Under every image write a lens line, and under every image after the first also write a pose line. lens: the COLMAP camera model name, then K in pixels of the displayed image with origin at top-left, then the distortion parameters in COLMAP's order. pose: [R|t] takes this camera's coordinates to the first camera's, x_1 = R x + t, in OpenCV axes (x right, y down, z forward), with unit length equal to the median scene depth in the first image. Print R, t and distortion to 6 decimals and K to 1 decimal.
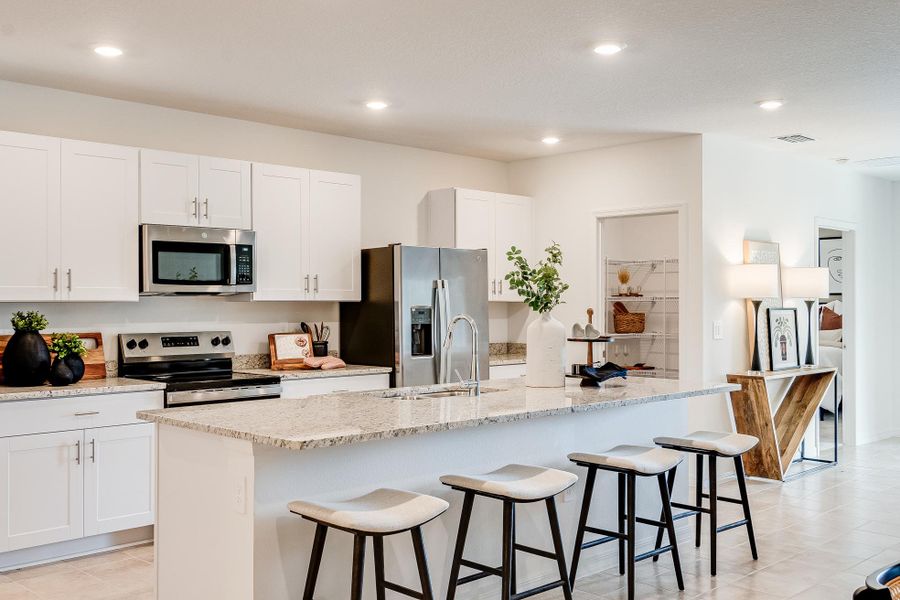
lens RADIAL K [[905.9, 0, 450.0], [0, 905.9, 300.0], [0, 0, 1]] dist [0.014405, -0.001639]
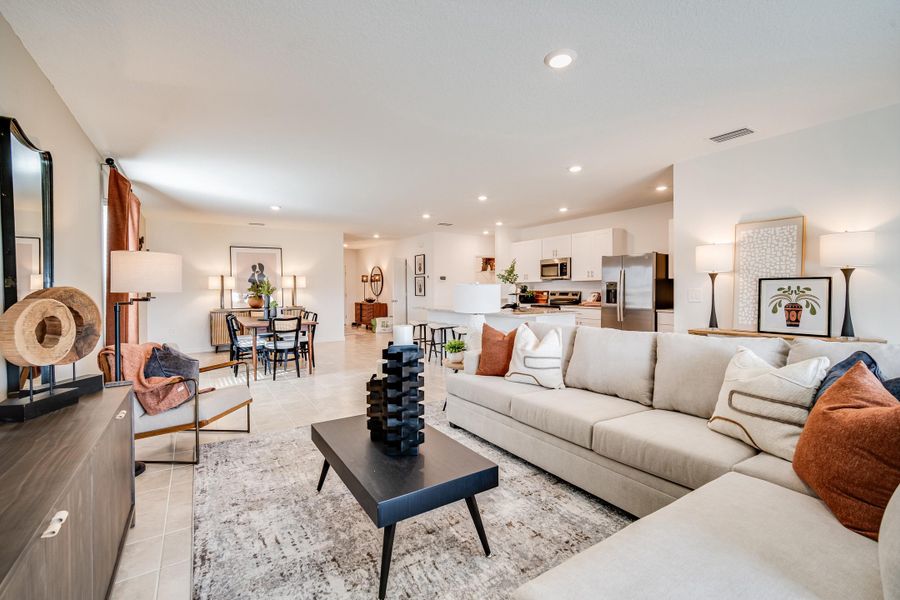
lens RADIAL K [[400.3, 0, 448.9], [0, 400.3, 286.2], [0, 0, 1]] dist [-0.001736, 0.000196]
pose [[-0.212031, -0.002710, -0.977259, 1.167989], [0.013968, 0.999886, -0.005803, 0.020536], [0.977163, -0.014881, -0.211969, 0.899651]]
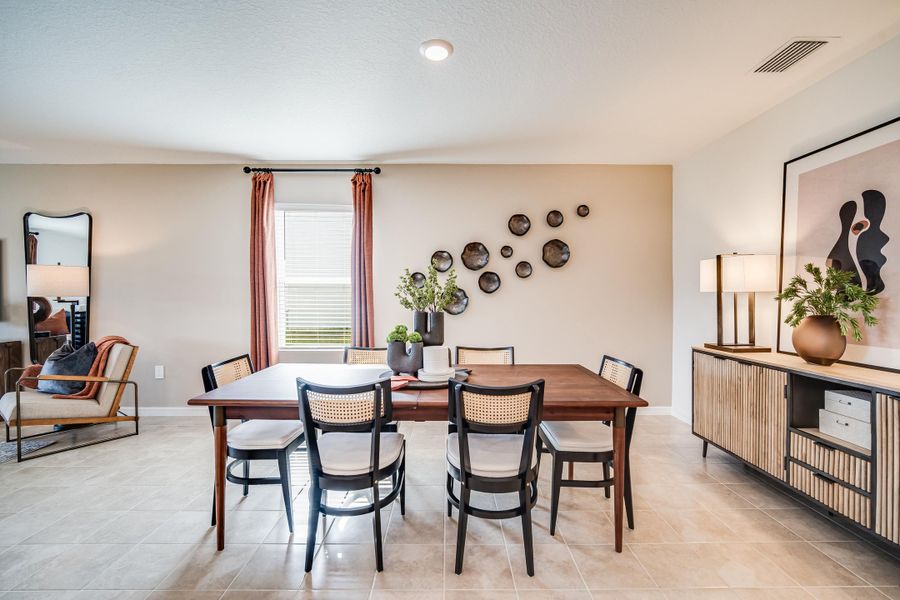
lens RADIAL K [[392.3, 0, 450.0], [0, 392.3, 300.0], [0, 0, 1]] dist [-0.018529, 0.007516]
pose [[-0.715510, -0.008460, 0.698552, -0.118777], [-0.003540, 0.999958, 0.008484, 0.018062], [-0.698594, 0.003598, -0.715509, 0.432384]]
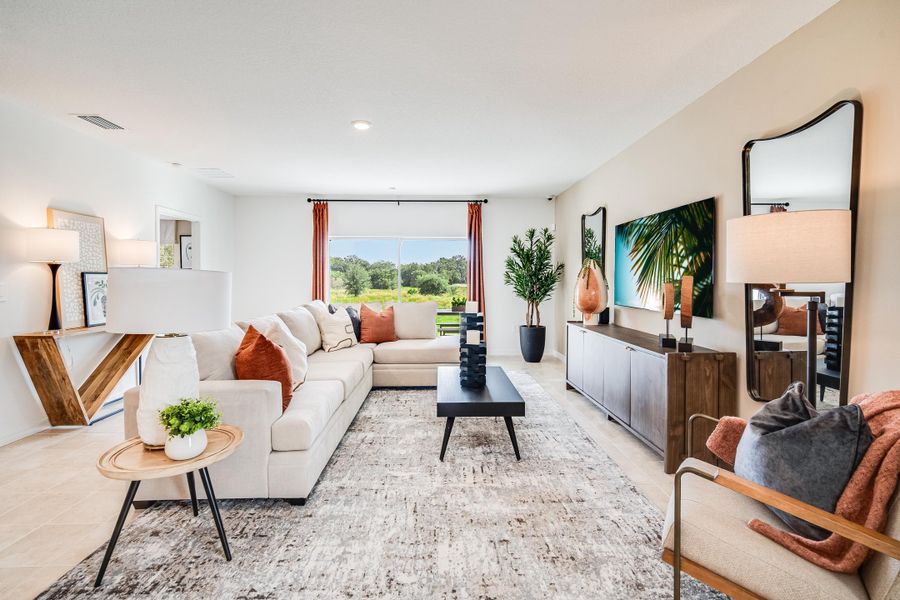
lens RADIAL K [[400.3, 0, 448.9], [0, 400.3, 286.2], [0, 0, 1]] dist [-0.001736, 0.000196]
pose [[0.676620, -0.008819, 0.736280, 0.365397], [-0.006287, 0.999823, 0.017754, 0.018841], [-0.736306, -0.016642, 0.676445, 0.407611]]
